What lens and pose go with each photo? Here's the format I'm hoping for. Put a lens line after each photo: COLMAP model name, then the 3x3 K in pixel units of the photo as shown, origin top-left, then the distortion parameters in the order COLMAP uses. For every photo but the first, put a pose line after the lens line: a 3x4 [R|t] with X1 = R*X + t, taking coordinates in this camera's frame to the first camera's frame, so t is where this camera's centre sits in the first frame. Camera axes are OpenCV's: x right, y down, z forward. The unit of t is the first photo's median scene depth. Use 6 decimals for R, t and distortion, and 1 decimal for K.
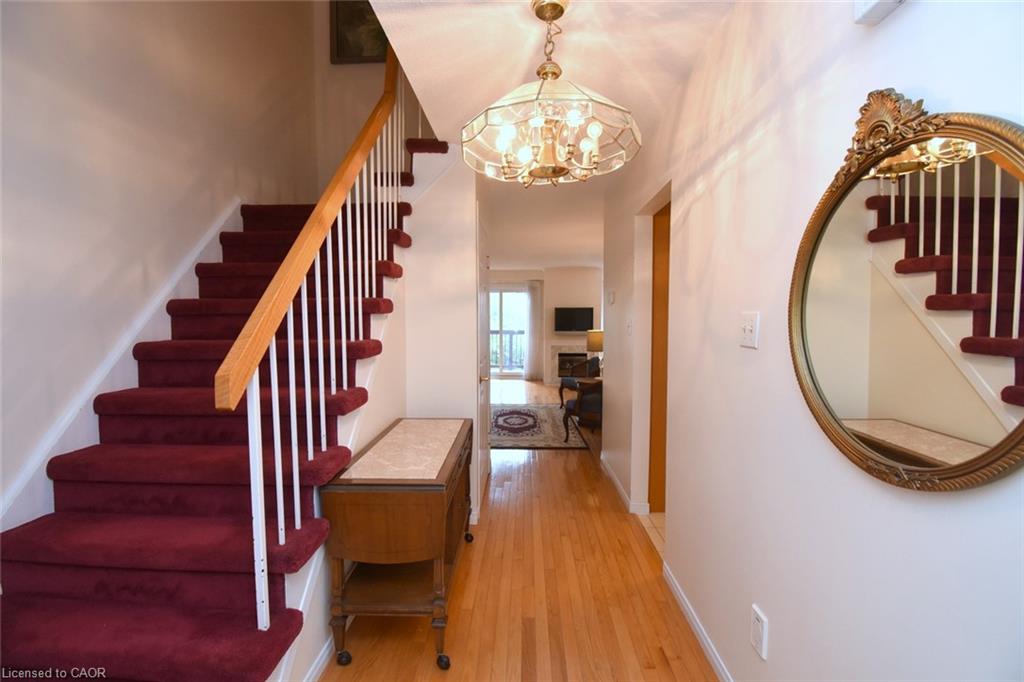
lens RADIAL K [[442.2, 0, 515.7], [0, 442.2, 330.4], [0, 0, 1]] dist [0.021135, -0.023818]
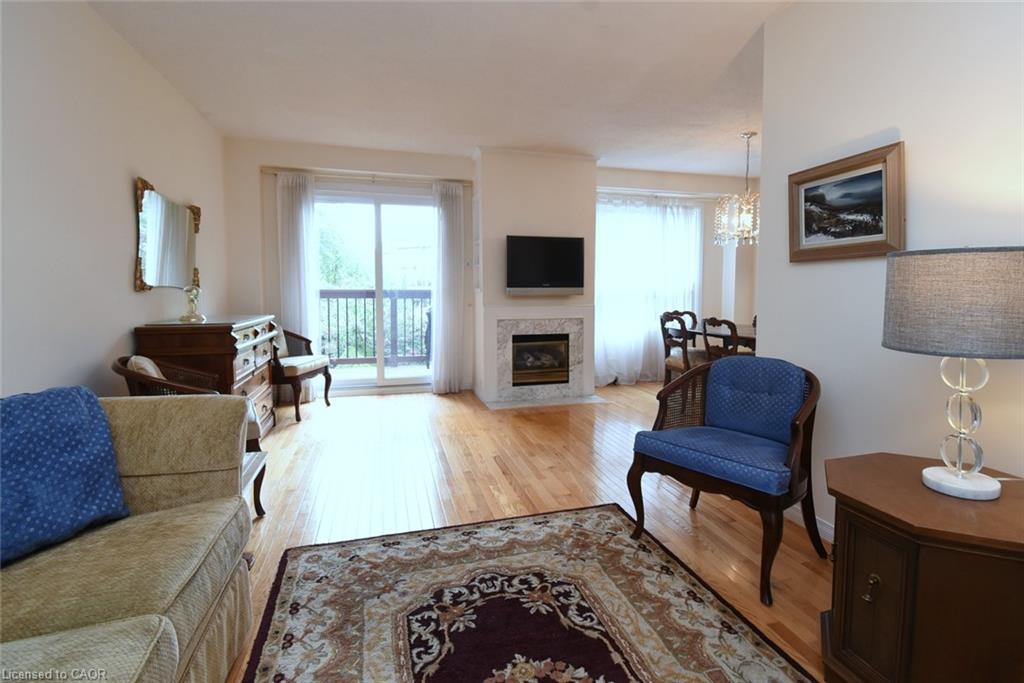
lens RADIAL K [[458.6, 0, 513.7], [0, 458.6, 315.8], [0, 0, 1]] dist [0.020556, -0.024339]
pose [[0.957635, -0.016674, 0.287503, -0.039244], [0.008052, 0.999482, 0.031145, 0.016425], [-0.287874, -0.027510, 0.957273, 0.536020]]
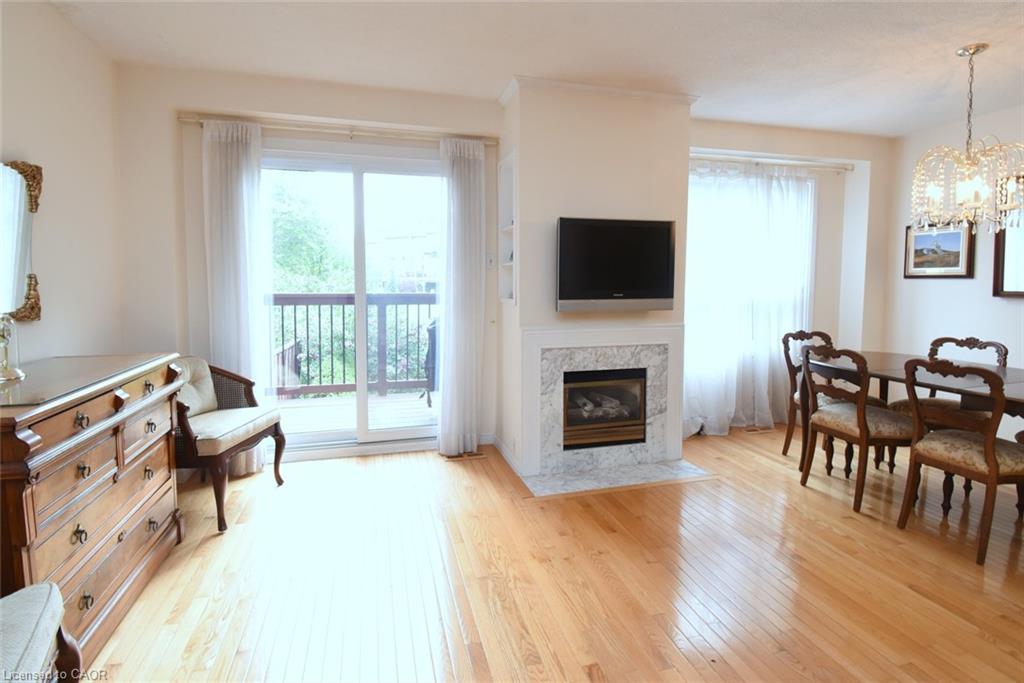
lens RADIAL K [[473.5, 0, 495.5], [0, 473.5, 308.7], [0, 0, 1]] dist [0.002500, -0.000173]
pose [[0.963270, -0.015329, 0.268097, -0.032931], [0.005830, 0.999328, 0.036189, -0.002983], [-0.268472, -0.033297, 0.962712, 0.698349]]
